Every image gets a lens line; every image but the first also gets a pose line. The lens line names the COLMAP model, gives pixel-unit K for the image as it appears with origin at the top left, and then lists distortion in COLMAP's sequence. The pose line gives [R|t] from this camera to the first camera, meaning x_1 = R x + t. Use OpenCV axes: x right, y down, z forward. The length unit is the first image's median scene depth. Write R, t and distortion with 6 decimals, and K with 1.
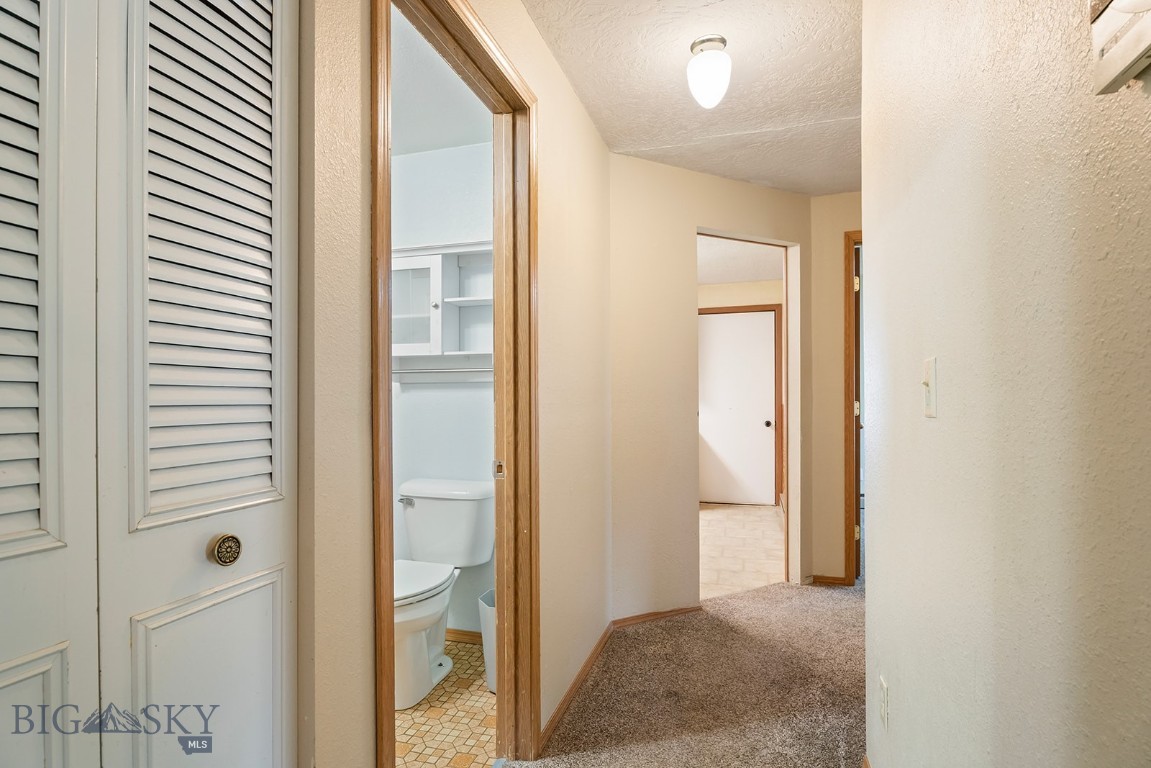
lens RADIAL K [[572.7, 0, 574.7], [0, 572.7, 396.2], [0, 0, 1]] dist [-0.000552, -0.000067]
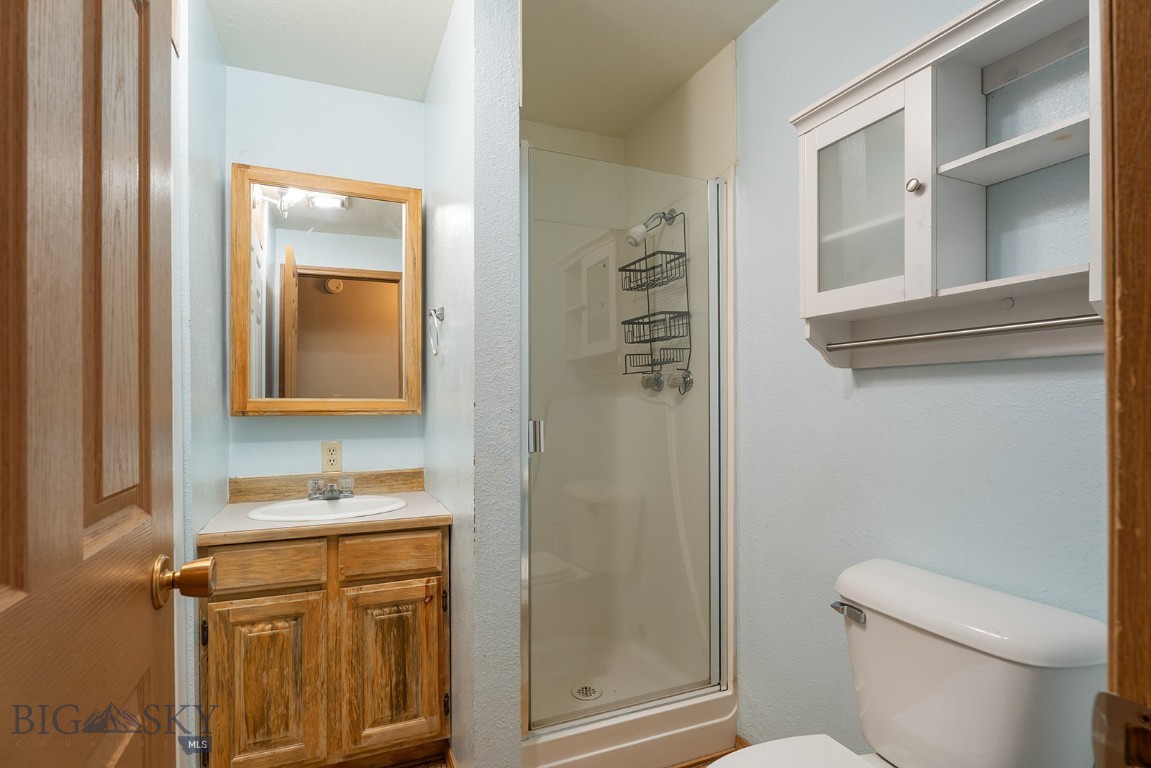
lens RADIAL K [[523.7, 0, 575.5], [0, 523.7, 384.0], [0, 0, 1]] dist [0.000404, 0.000192]
pose [[0.638139, -0.005669, -0.769900, -0.100907], [-0.000896, 0.999967, -0.008106, -0.003671], [0.769920, 0.005862, 0.638113, 0.540581]]
